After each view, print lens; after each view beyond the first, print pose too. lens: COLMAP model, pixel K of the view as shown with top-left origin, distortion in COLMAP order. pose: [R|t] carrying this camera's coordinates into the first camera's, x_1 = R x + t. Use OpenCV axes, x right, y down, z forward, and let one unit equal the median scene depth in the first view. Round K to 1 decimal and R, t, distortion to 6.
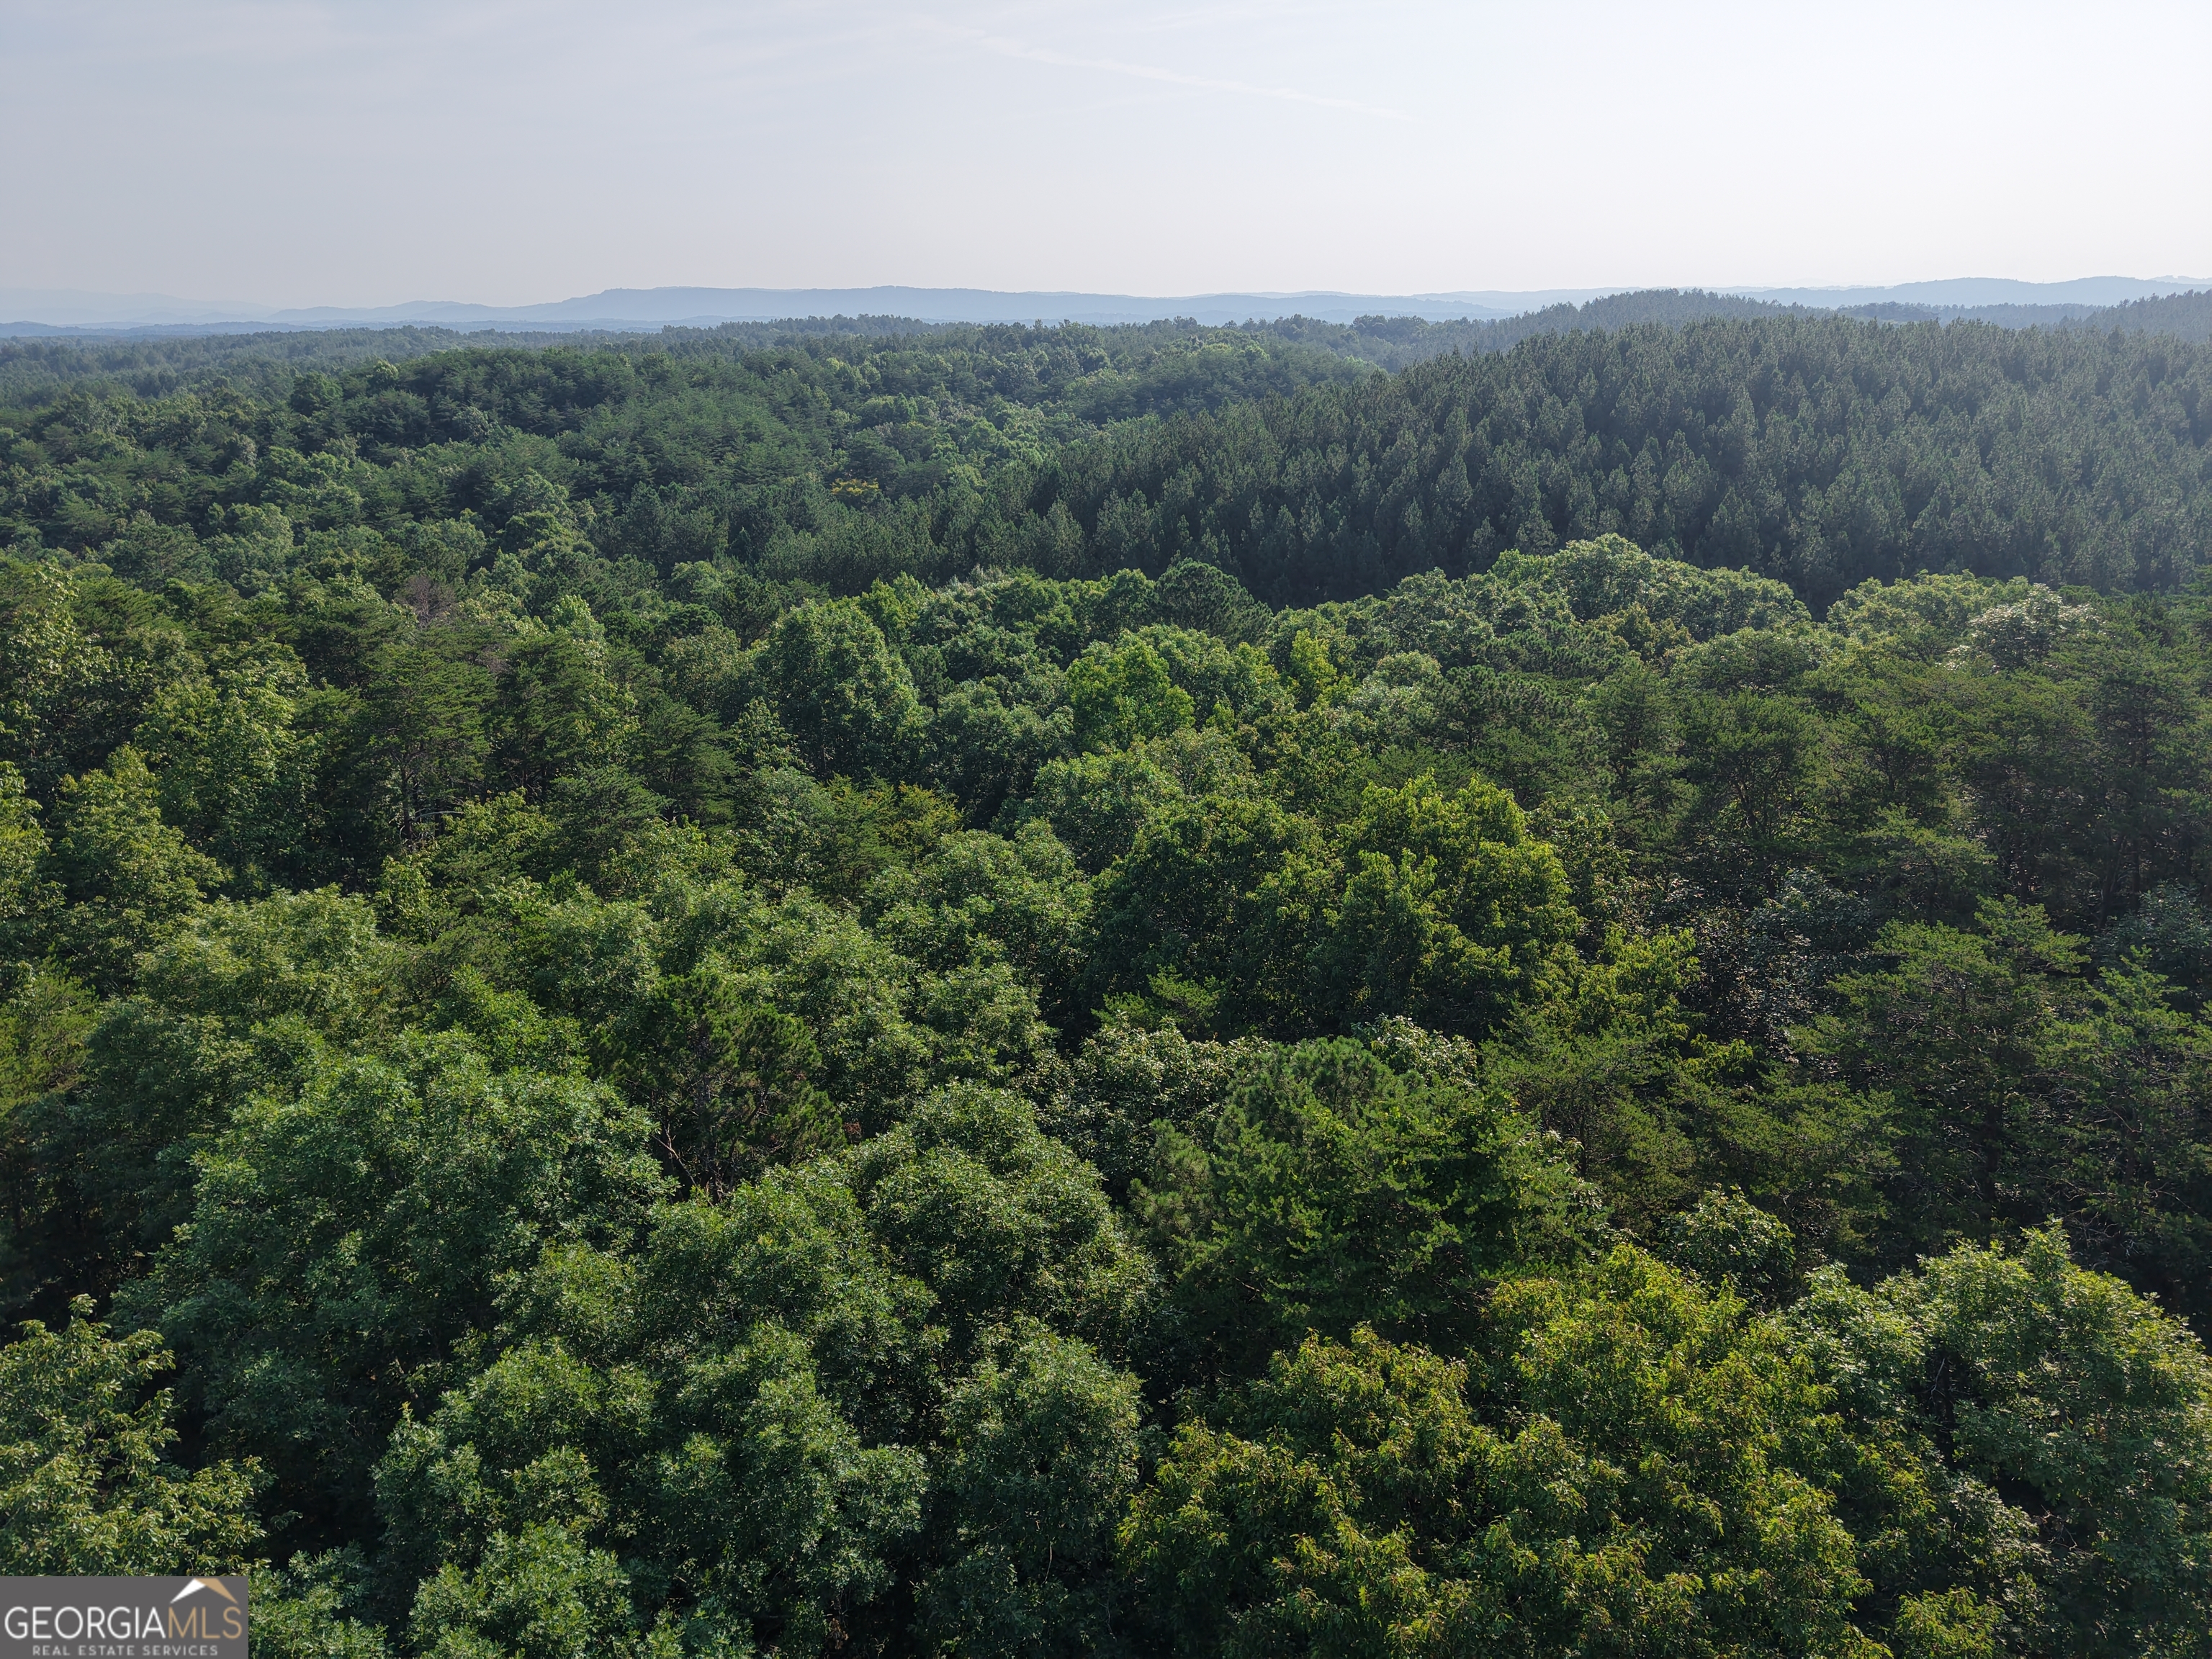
lens RADIAL K [[1483.4, 0, 1111.9], [0, 1483.4, 817.9], [0, 0, 1]] dist [0.030307, -0.026472]
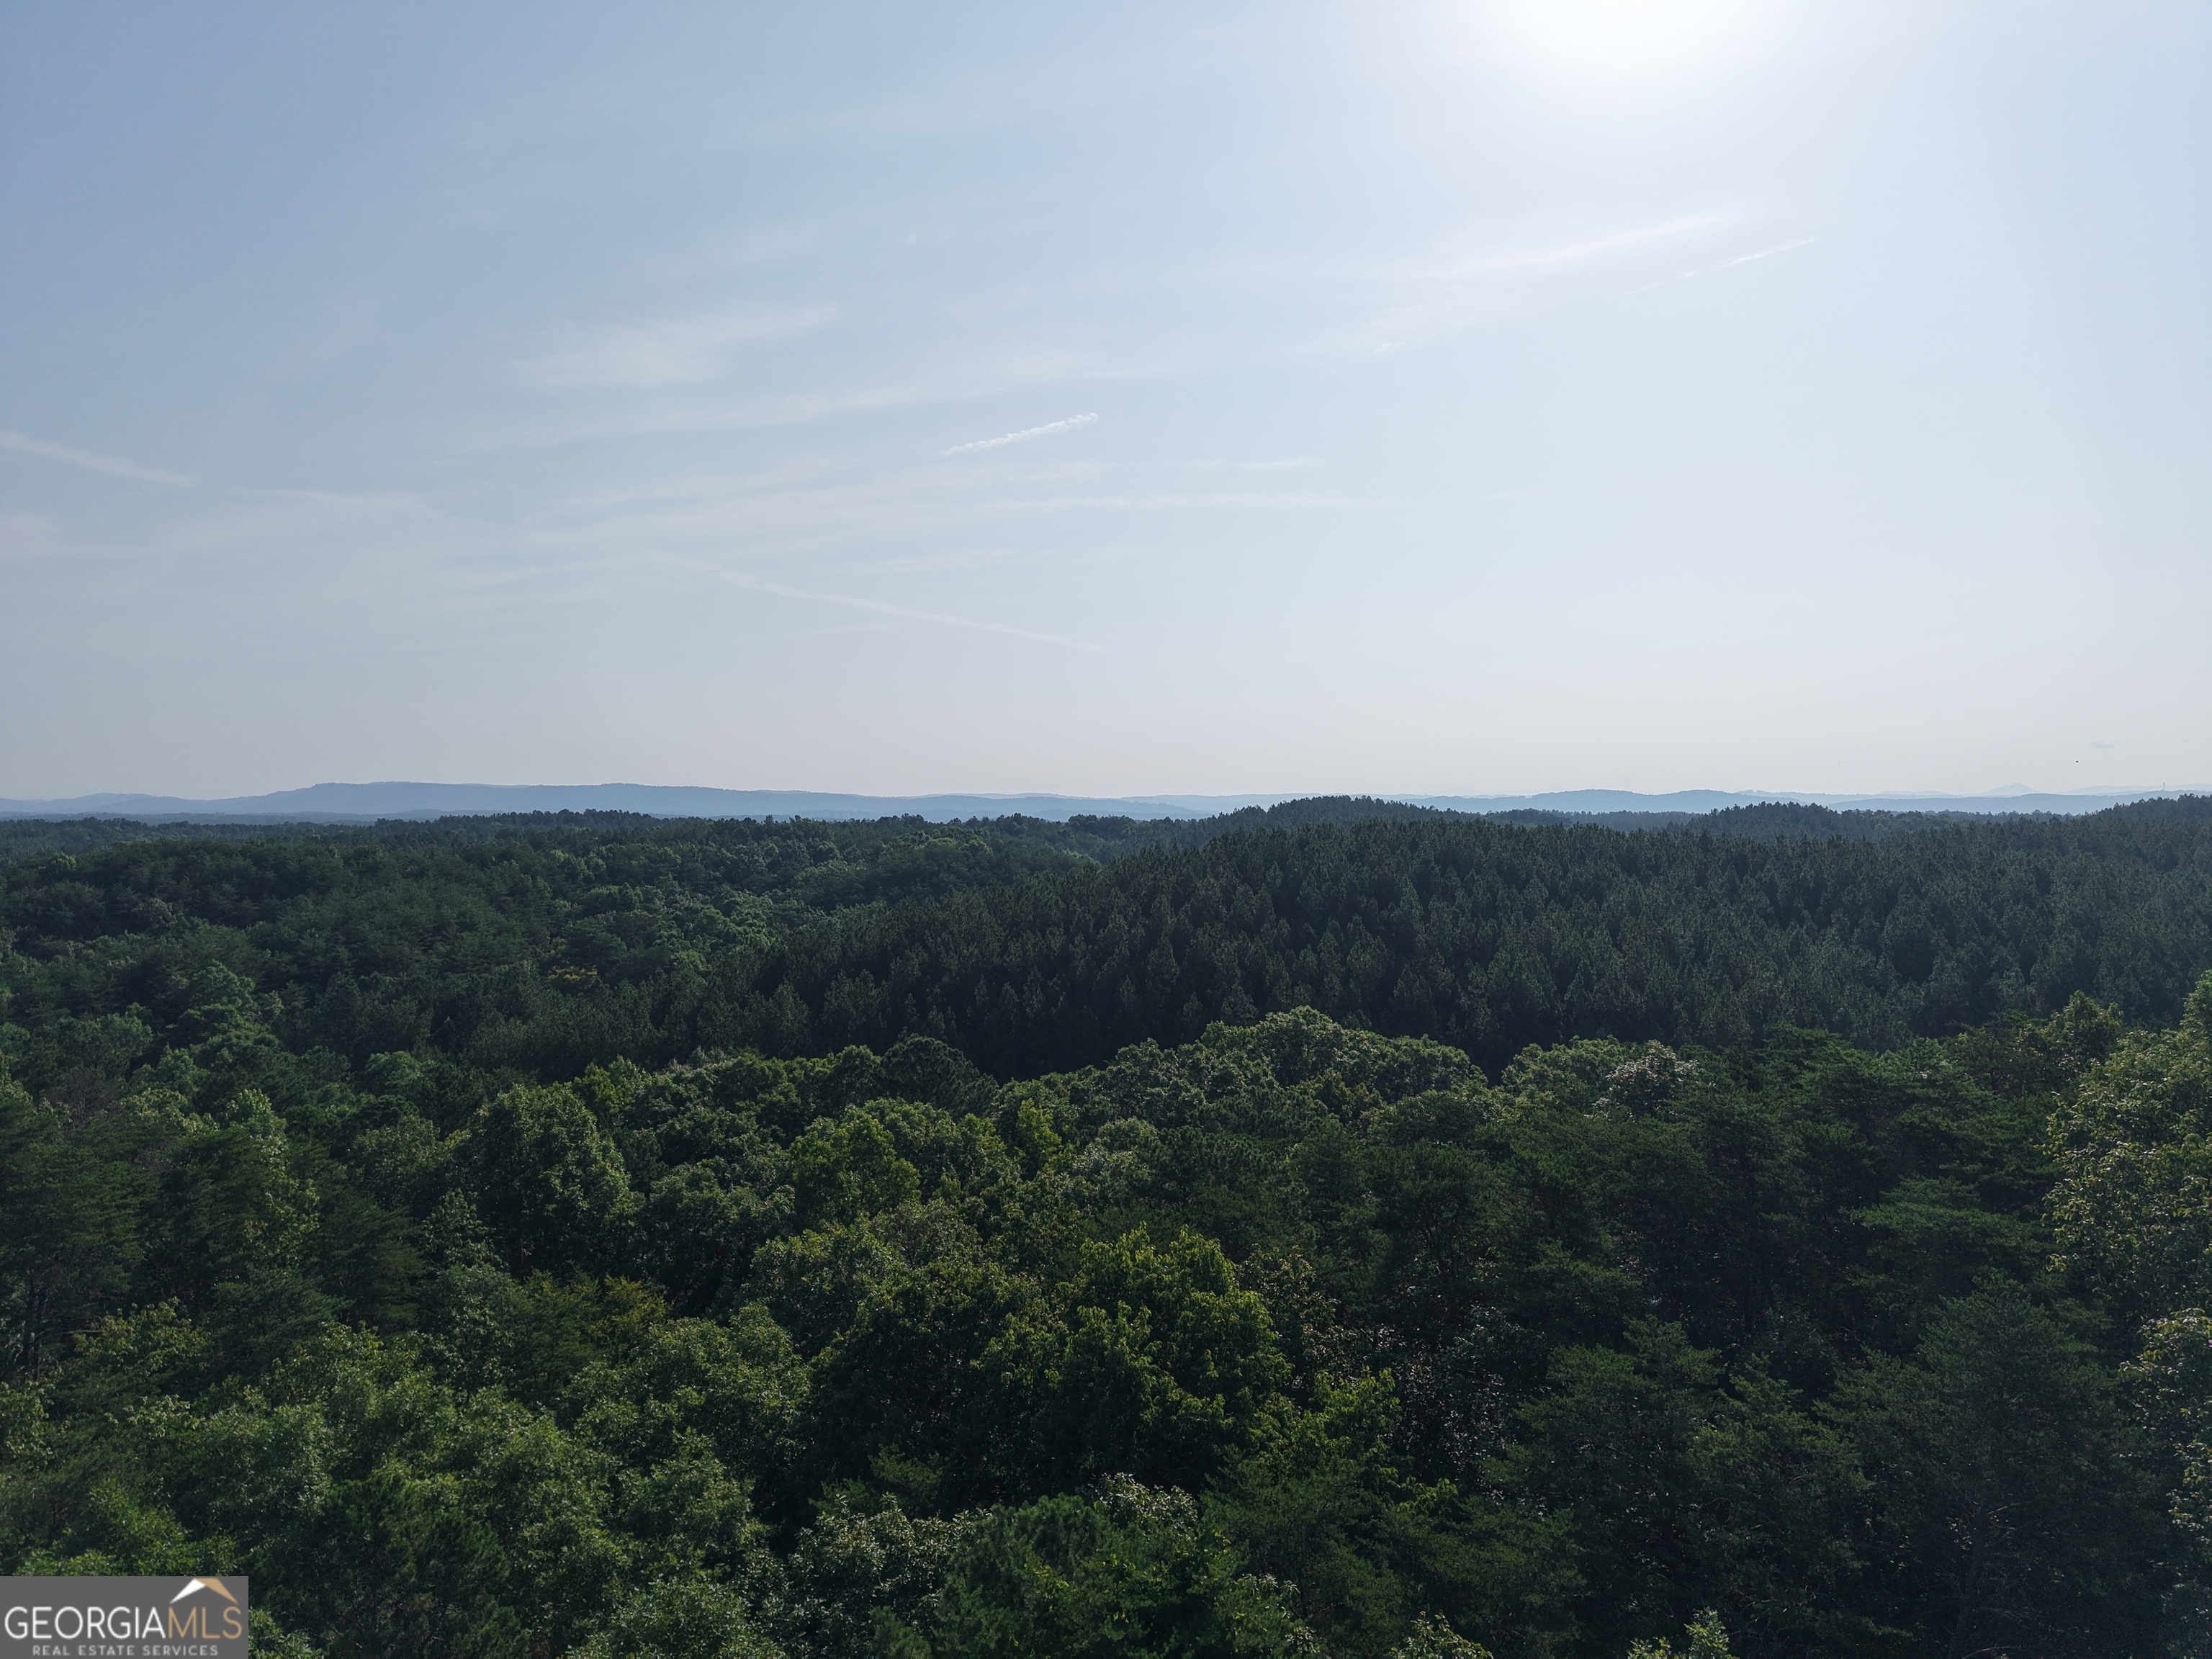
lens RADIAL K [[1483.4, 0, 1107.8], [0, 1483.4, 813.3], [0, 0, 1]] dist [0.030307, -0.026472]
pose [[0.984199, 0.008693, 0.176853, 0.000472], [0.048307, 0.947722, -0.315420, 0.004857], [-0.170349, 0.318980, 0.932327, -0.014287]]
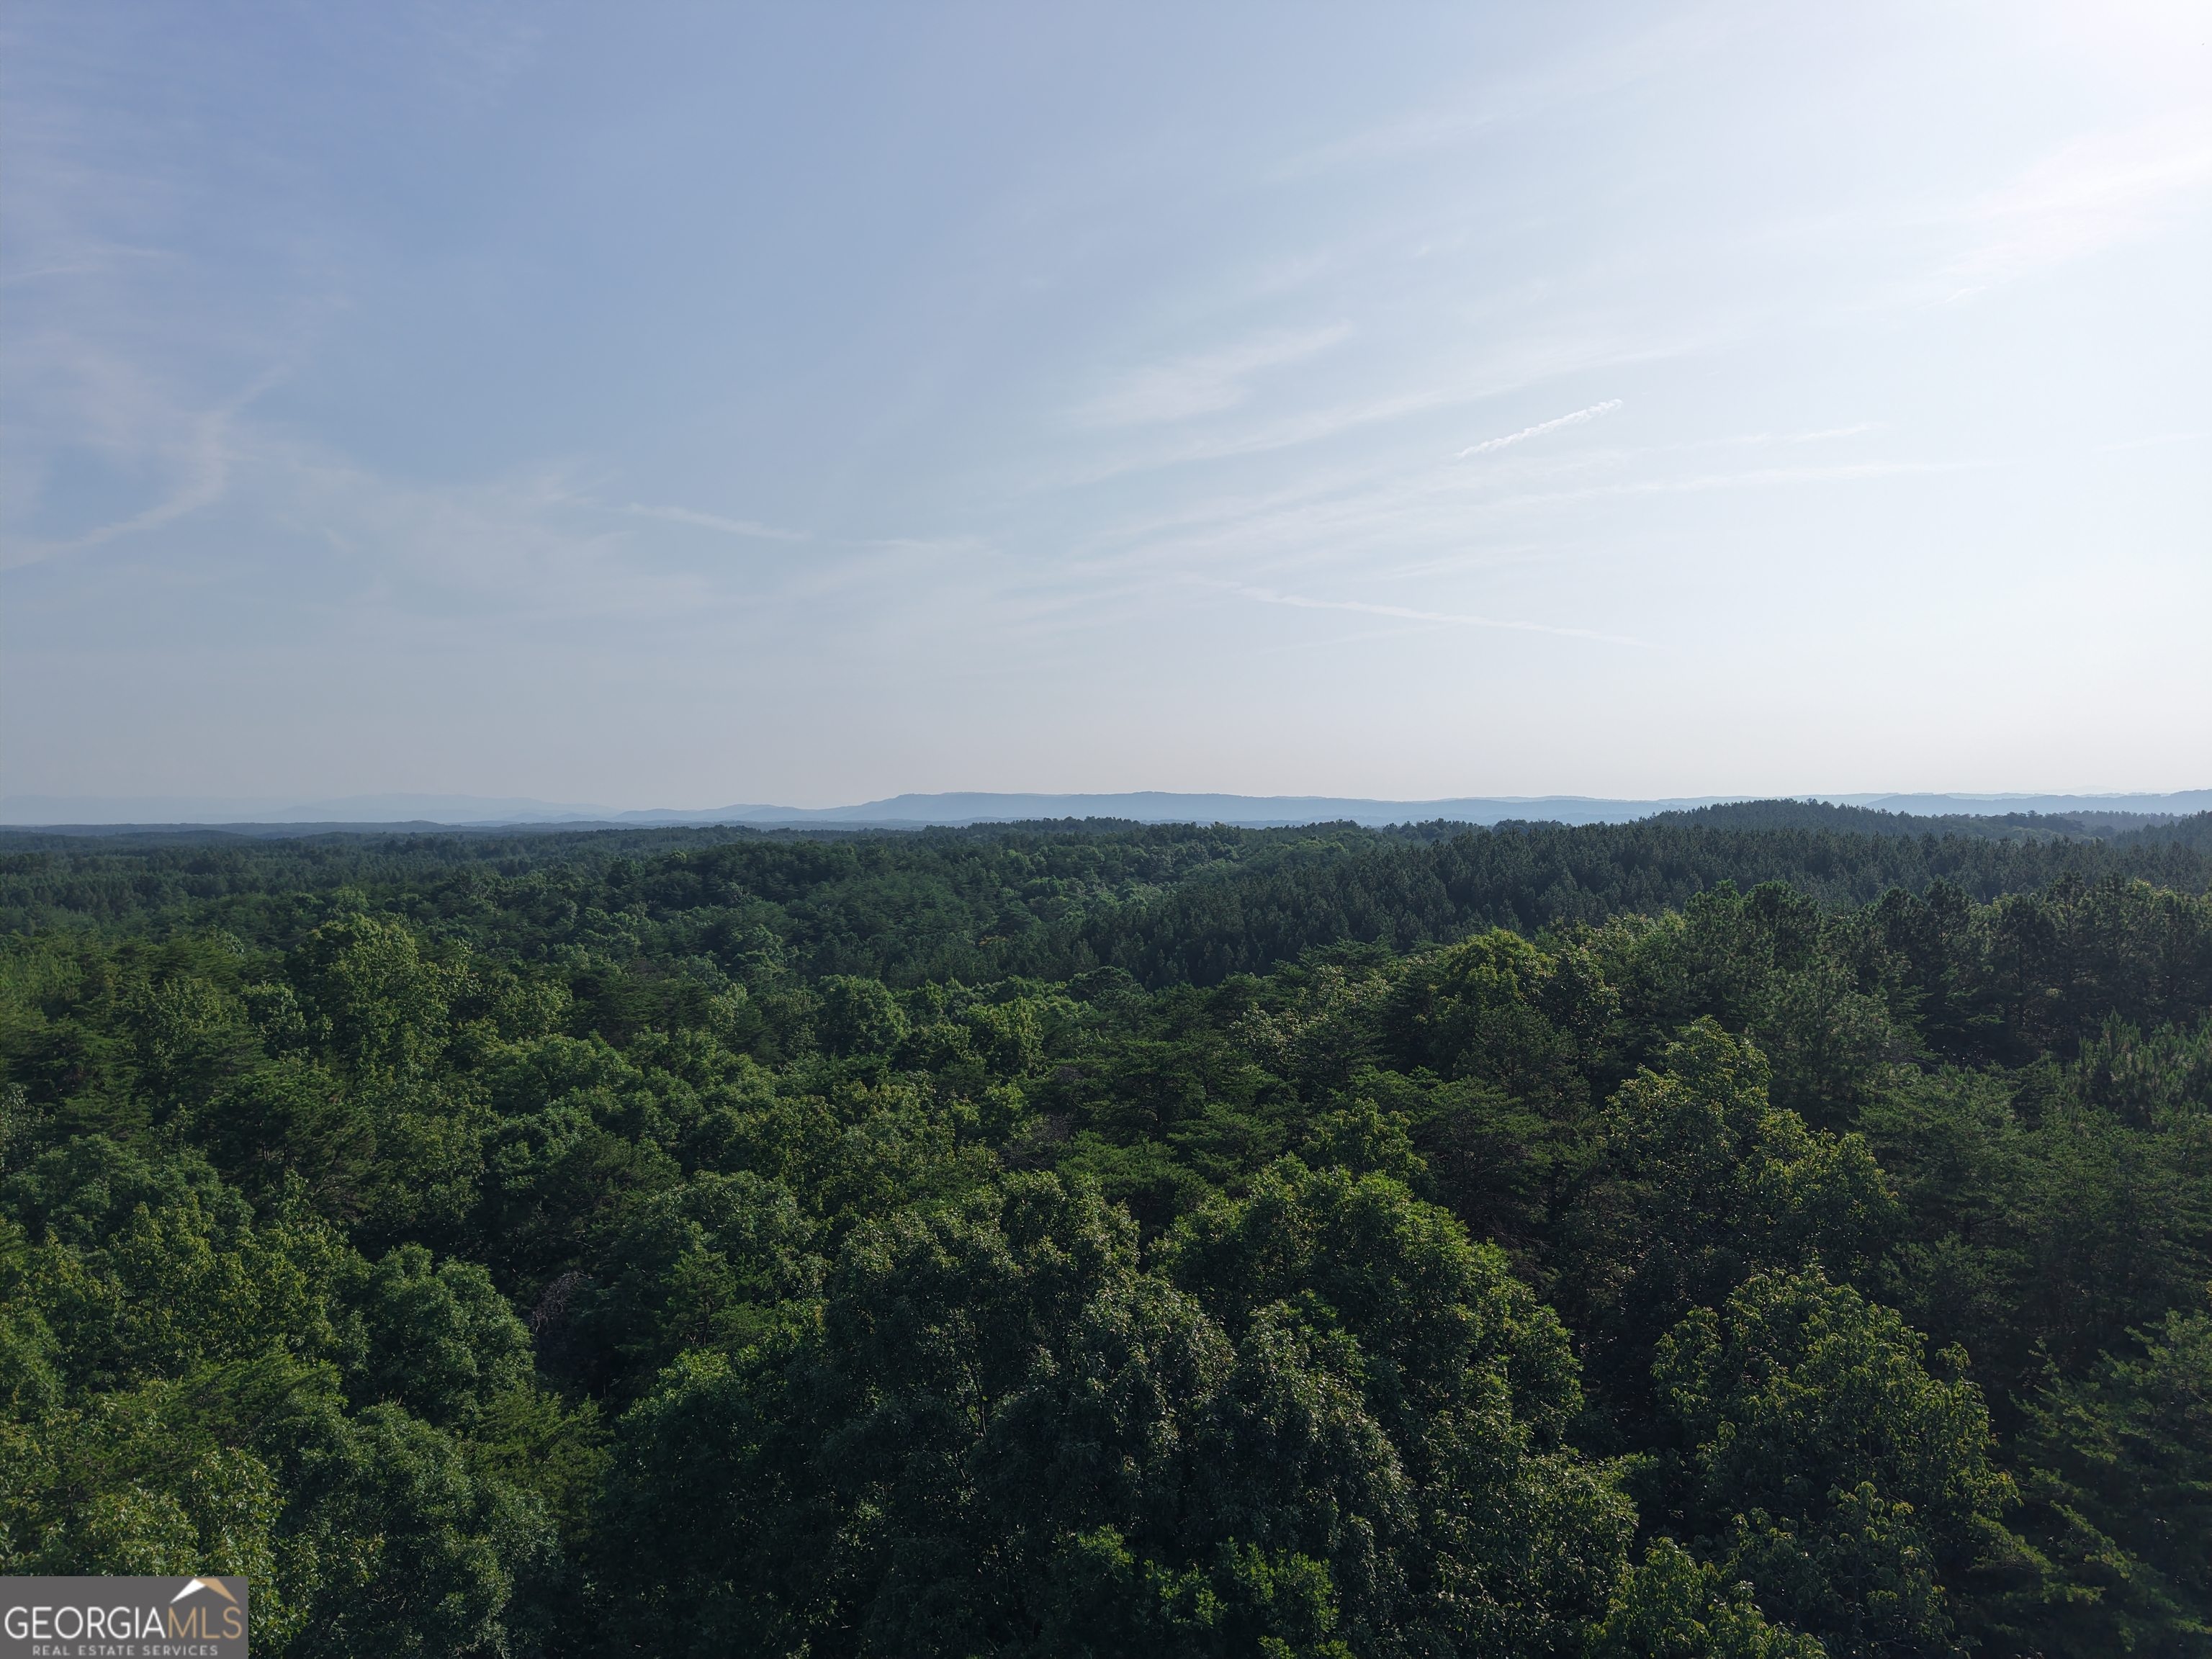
lens RADIAL K [[1483.4, 0, 1125.2], [0, 1483.4, 803.6], [0, 0, 1]] dist [0.030307, -0.026472]
pose [[0.987173, 0.002298, -0.159635, 0.168641], [-0.054512, 0.944656, -0.323501, 0.089919], [0.150057, 0.328054, 0.932665, -0.274888]]
